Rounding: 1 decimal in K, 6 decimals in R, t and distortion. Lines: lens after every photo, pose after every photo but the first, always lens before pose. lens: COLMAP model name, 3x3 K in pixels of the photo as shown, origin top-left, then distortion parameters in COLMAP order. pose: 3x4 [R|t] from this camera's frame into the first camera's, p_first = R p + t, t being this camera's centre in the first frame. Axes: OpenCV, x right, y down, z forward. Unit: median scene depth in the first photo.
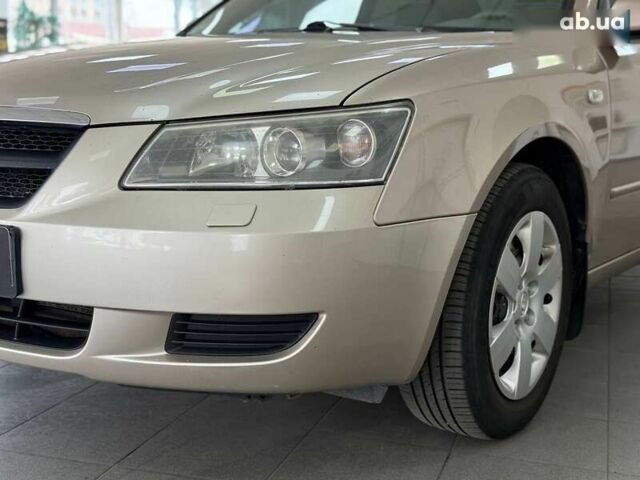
lens RADIAL K [[926.6, 0, 320.0], [0, 926.6, 240.0], [0, 0, 1]] dist [0.150361, 0.018014]
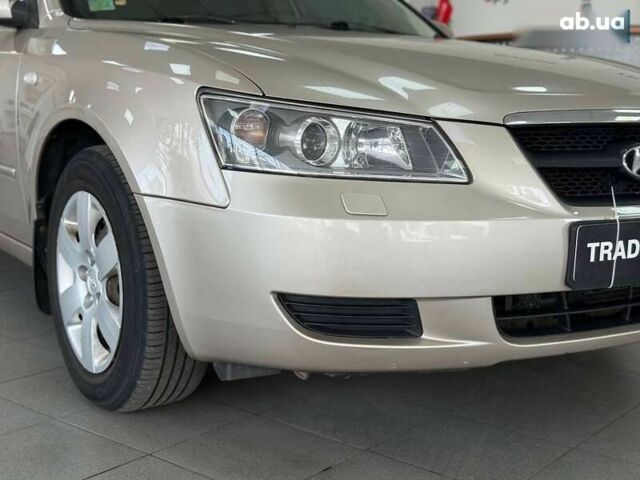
lens RADIAL K [[926.6, 0, 320.0], [0, 926.6, 240.0], [0, 0, 1]] dist [0.150361, 0.018014]
pose [[0.344047, -0.150955, 0.926739, -1.462337], [0.124089, 0.985645, 0.114483, -0.160263], [-0.930717, 0.075611, 0.357840, 0.946551]]
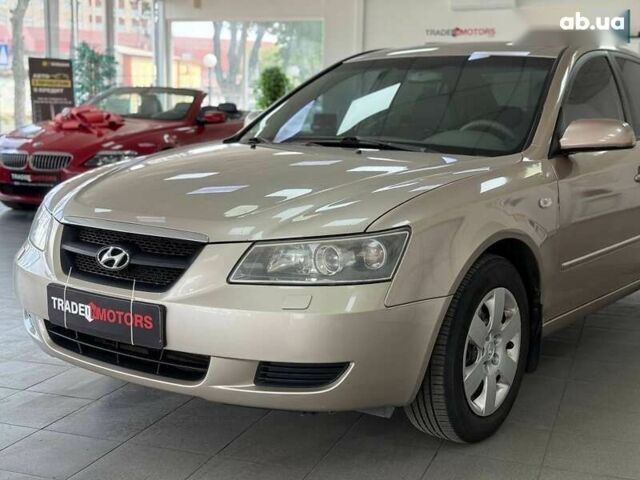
lens RADIAL K [[926.6, 0, 320.0], [0, 926.6, 240.0], [0, 0, 1]] dist [0.150361, 0.018014]
pose [[0.999380, 0.008210, -0.034230, 0.000563], [-0.008396, 0.999951, -0.005292, -0.107565], [0.034185, 0.005576, 0.999400, -0.533373]]
